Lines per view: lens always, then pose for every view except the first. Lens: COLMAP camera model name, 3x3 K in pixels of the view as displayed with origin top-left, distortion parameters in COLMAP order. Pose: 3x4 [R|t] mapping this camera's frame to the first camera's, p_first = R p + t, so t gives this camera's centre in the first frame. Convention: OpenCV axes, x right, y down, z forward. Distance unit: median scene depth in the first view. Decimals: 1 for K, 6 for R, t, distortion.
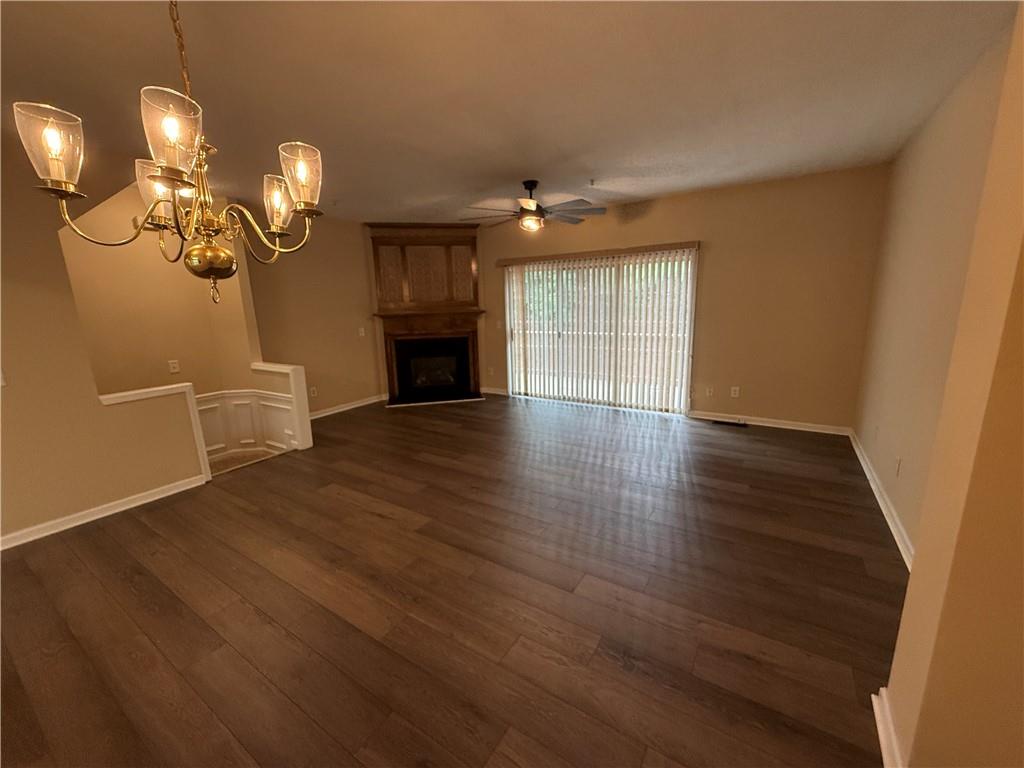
lens RADIAL K [[408.3, 0, 509.9], [0, 408.3, 382.3], [0, 0, 1]] dist [0.000745, -0.000251]
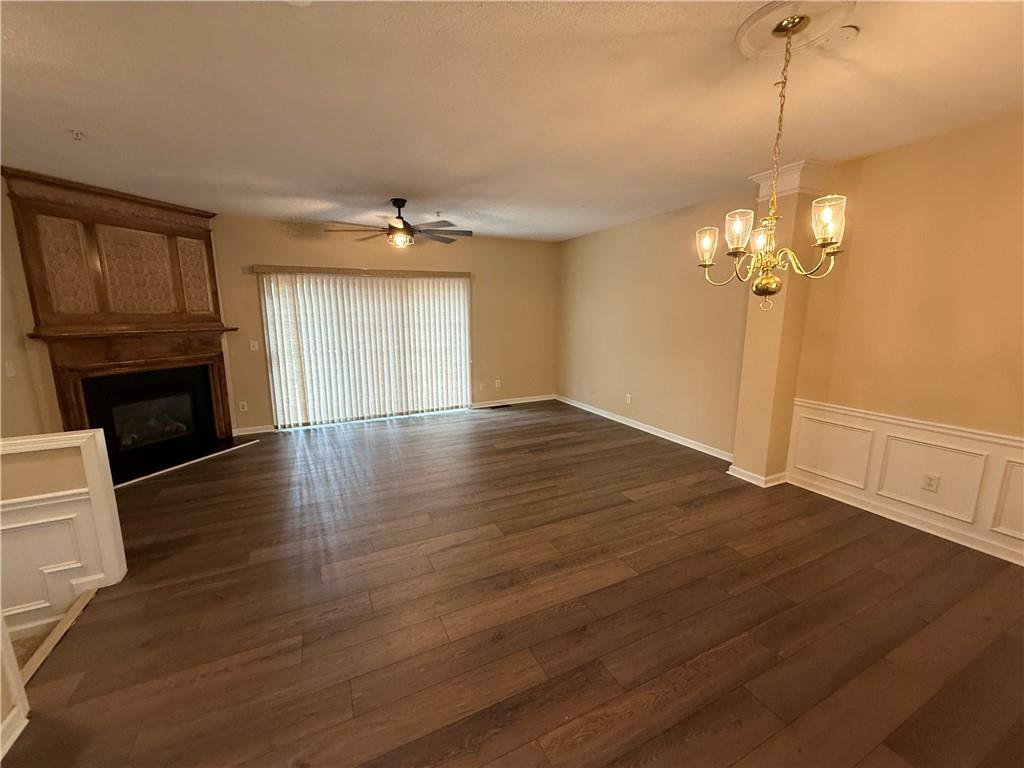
lens RADIAL K [[408.3, 0, 509.9], [0, 408.3, 382.3], [0, 0, 1]] dist [0.000745, -0.000251]
pose [[0.522070, -0.121008, 0.844275, -0.475797], [0.161325, 0.986026, 0.041568, -0.024821], [-0.837507, 0.114501, 0.534296, 0.181091]]
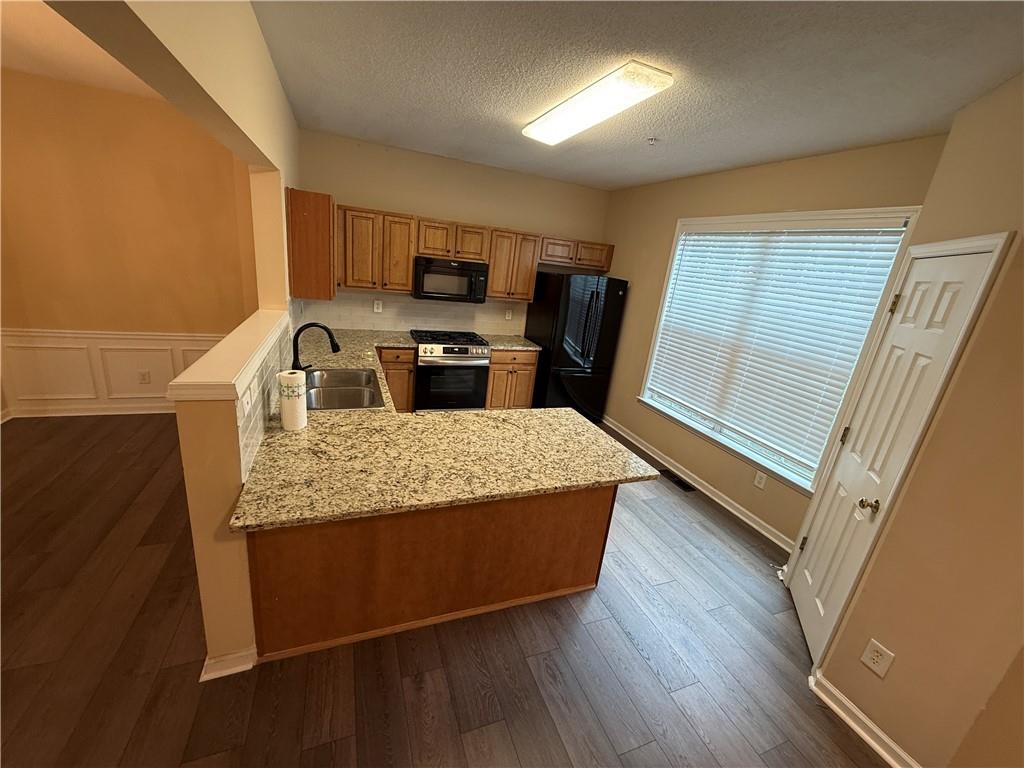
lens RADIAL K [[408.3, 0, 509.9], [0, 408.3, 382.3], [0, 0, 1]] dist [0.000745, -0.000251]
pose [[-0.807820, -0.238551, 0.538999, -0.625646], [0.029334, 0.897039, 0.440976, -0.063931], [-0.588698, 0.372041, -0.717649, 0.161289]]
